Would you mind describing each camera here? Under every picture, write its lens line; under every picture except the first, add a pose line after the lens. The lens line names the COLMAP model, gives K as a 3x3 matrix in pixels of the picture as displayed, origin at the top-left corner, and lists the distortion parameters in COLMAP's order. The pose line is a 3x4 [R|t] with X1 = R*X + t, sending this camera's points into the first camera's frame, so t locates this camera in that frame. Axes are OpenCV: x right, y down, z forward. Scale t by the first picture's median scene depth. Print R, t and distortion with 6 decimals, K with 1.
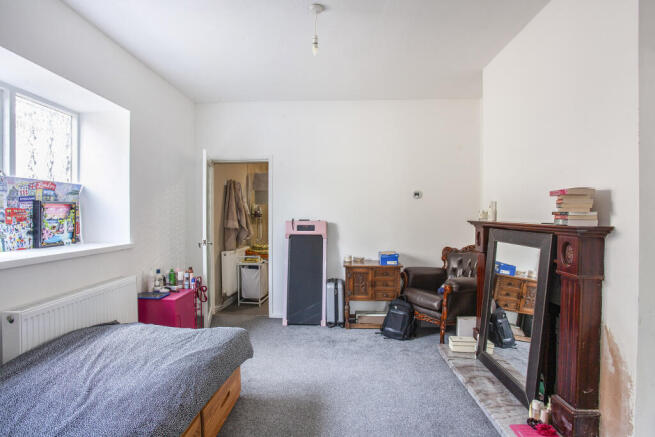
lens RADIAL K [[324.9, 0, 326.1], [0, 324.9, 218.1], [0, 0, 1]] dist [-0.024089, 0.001816]
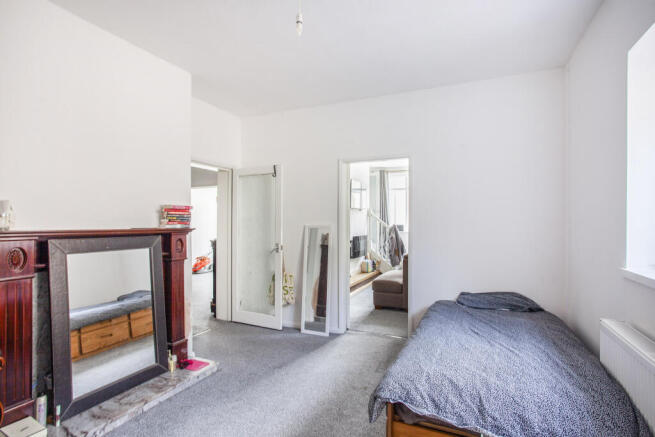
lens RADIAL K [[324.9, 0, 326.2], [0, 324.9, 221.6], [0, 0, 1]] dist [-0.024089, 0.001816]
pose [[-0.920072, -0.004193, 0.391726, -0.463079], [0.002007, 0.999879, 0.015417, -0.027139], [-0.391743, 0.014971, -0.919953, 1.885385]]
